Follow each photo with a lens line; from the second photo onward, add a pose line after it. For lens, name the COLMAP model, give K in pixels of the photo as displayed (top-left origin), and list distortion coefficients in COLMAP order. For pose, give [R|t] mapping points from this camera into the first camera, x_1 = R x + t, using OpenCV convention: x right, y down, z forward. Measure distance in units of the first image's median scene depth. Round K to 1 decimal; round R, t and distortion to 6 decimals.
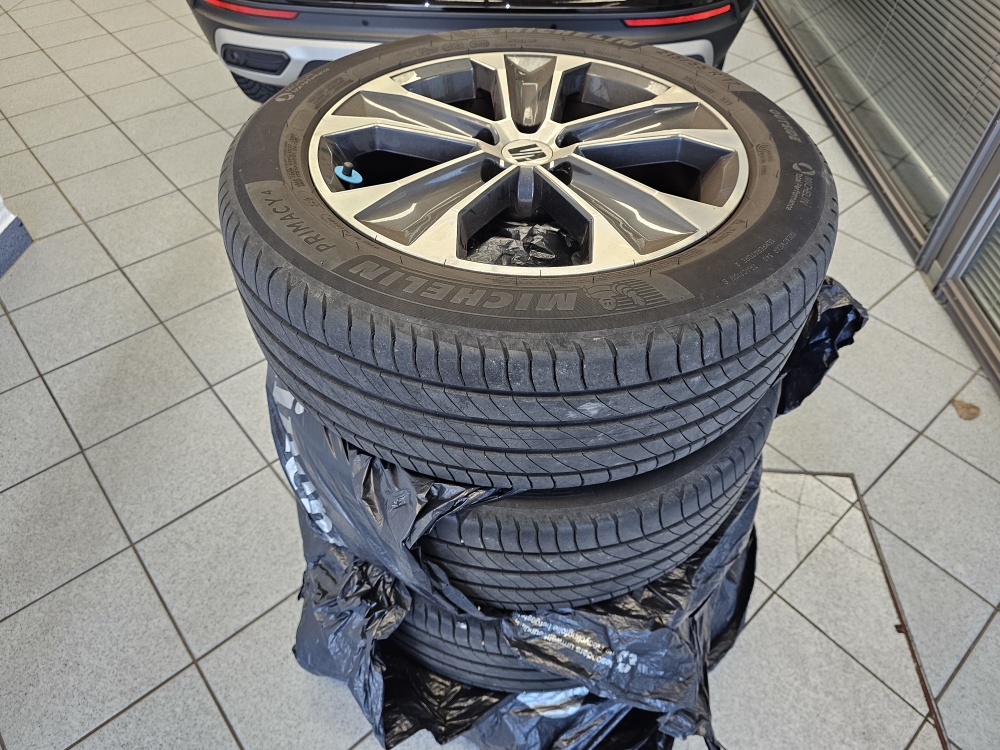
lens RADIAL K [[661.0, 0, 500.0], [0, 661.0, 375.0], [0, 0, 1]] dist [0.053867, -0.046523]
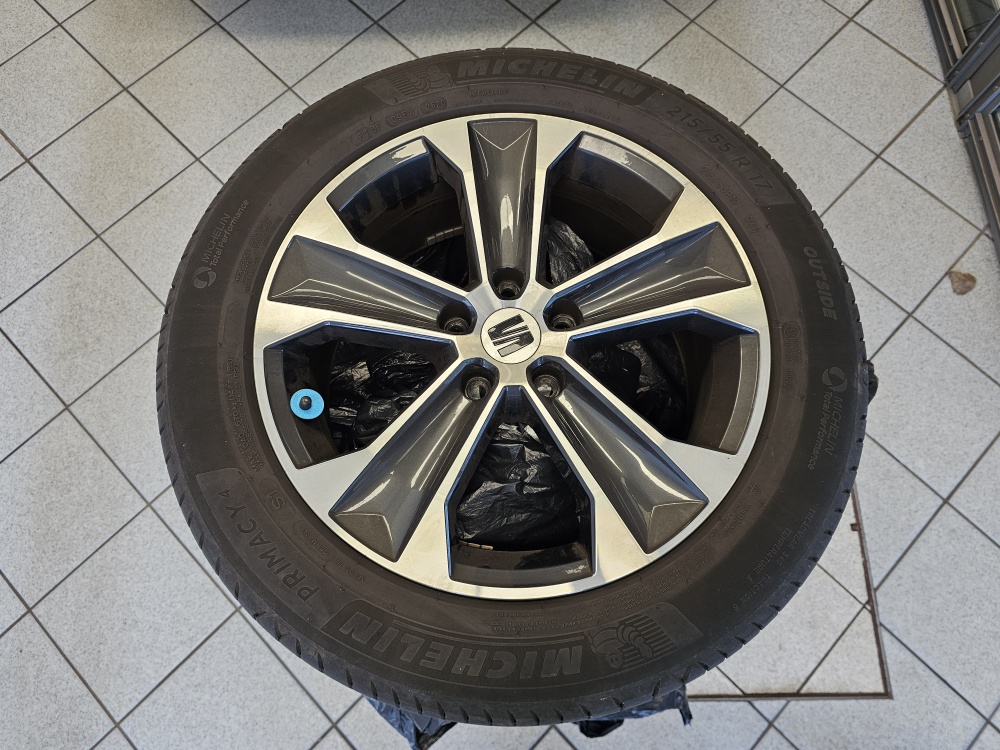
lens RADIAL K [[654.9, 0, 493.5], [0, 654.9, 376.1], [0, 0, 1]] dist [0.059128, -0.051467]
pose [[0.996885, -0.078699, 0.005150, 0.006273], [0.068497, 0.896325, 0.438076, -0.393011], [-0.039092, -0.436359, 0.898923, 0.137389]]
